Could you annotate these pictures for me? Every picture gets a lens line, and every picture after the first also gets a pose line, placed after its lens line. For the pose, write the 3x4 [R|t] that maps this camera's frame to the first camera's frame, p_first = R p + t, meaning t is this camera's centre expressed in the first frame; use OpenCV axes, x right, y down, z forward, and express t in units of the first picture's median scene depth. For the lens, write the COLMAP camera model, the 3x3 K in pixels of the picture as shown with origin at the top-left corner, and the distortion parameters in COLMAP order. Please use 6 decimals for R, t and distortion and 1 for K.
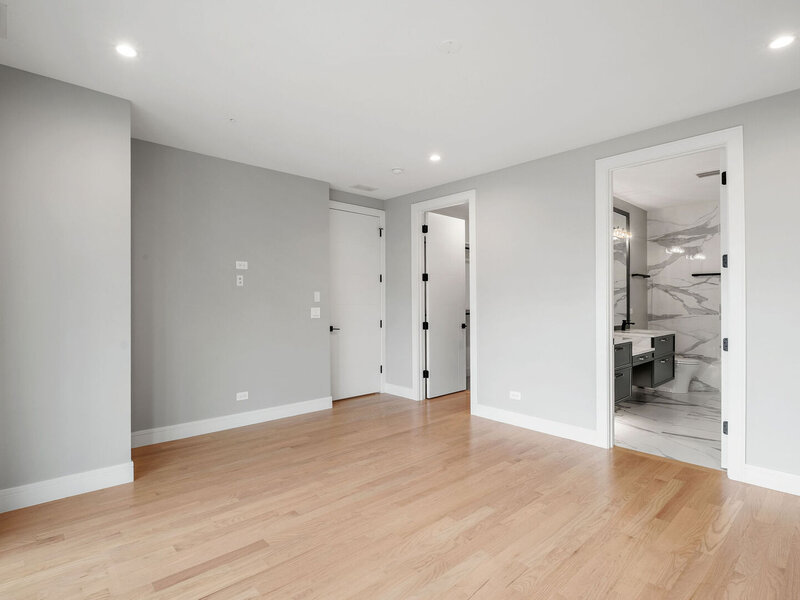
lens RADIAL K [[402.4, 0, 399.5], [0, 402.4, 300.6], [0, 0, 1]] dist [-0.003900, -0.004475]
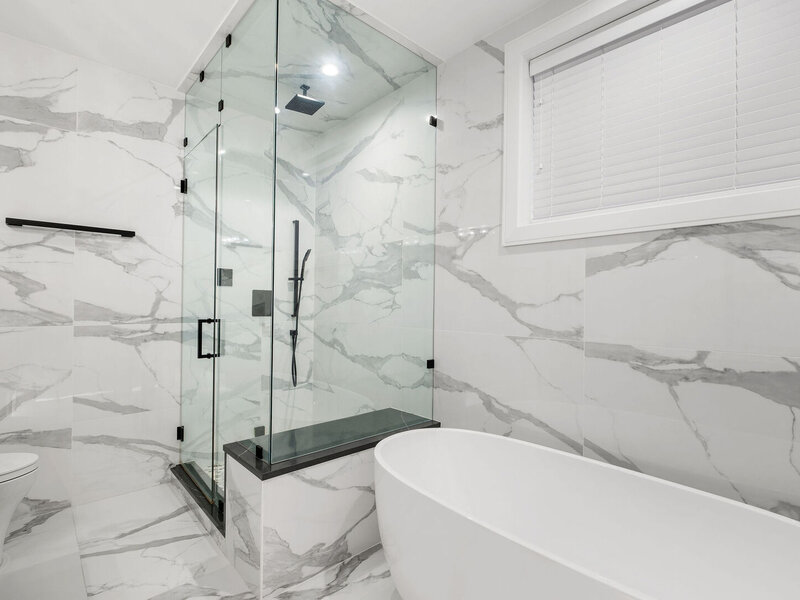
lens RADIAL K [[402.4, 0, 399.8], [0, 402.4, 298.5], [0, 0, 1]] dist [-0.003900, -0.004475]
pose [[-0.007620, 0.009220, 0.999928, 0.362404], [-0.016855, 0.999814, -0.009347, 0.005648], [-0.999829, -0.016925, -0.007463, 0.642698]]
